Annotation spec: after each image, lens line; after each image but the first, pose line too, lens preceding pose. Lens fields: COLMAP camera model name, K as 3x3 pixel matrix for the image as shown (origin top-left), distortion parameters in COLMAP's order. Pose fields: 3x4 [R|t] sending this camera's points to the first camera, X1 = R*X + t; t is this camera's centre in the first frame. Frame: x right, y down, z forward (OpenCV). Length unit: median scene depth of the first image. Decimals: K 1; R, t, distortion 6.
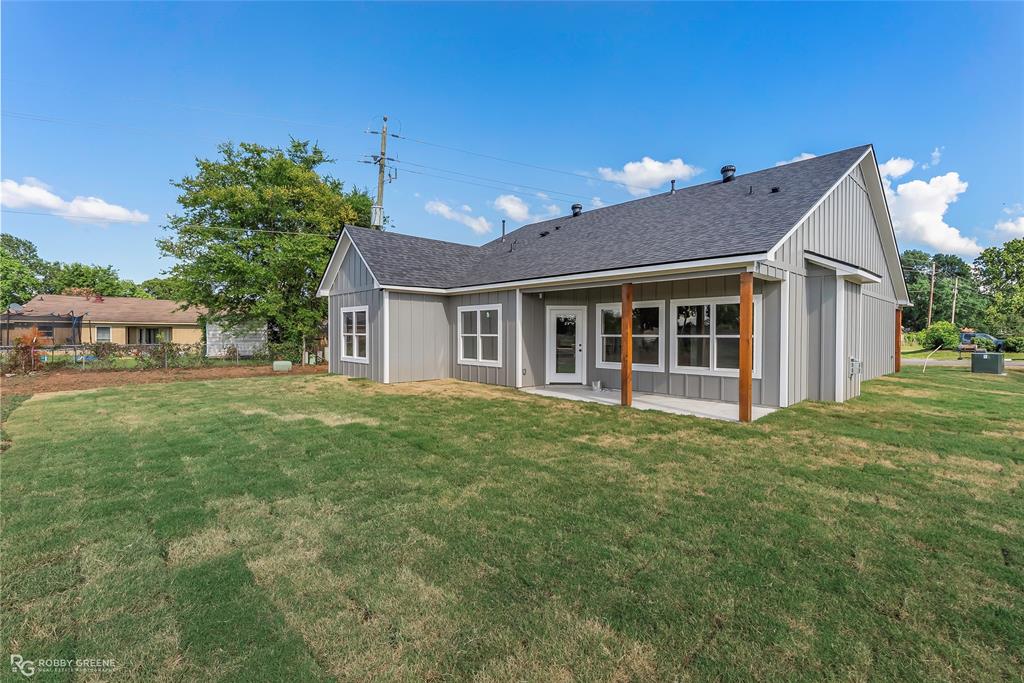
lens RADIAL K [[478.0, 0, 513.3], [0, 478.0, 336.5], [0, 0, 1]] dist [-0.003850, 0.000877]
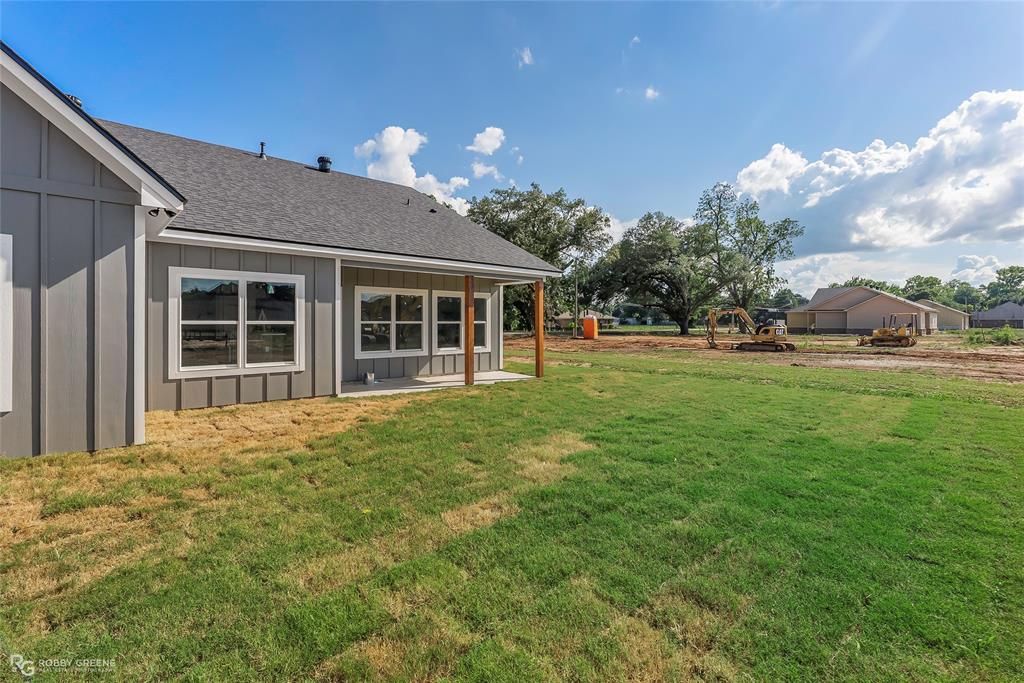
lens RADIAL K [[478.0, 0, 513.3], [0, 478.0, 336.5], [0, 0, 1]] dist [-0.003850, 0.000877]
pose [[0.004332, -0.034201, 0.999406, -0.707027], [0.004939, 0.999403, 0.034180, -0.004837], [-0.999978, 0.004788, 0.004498, 0.710008]]
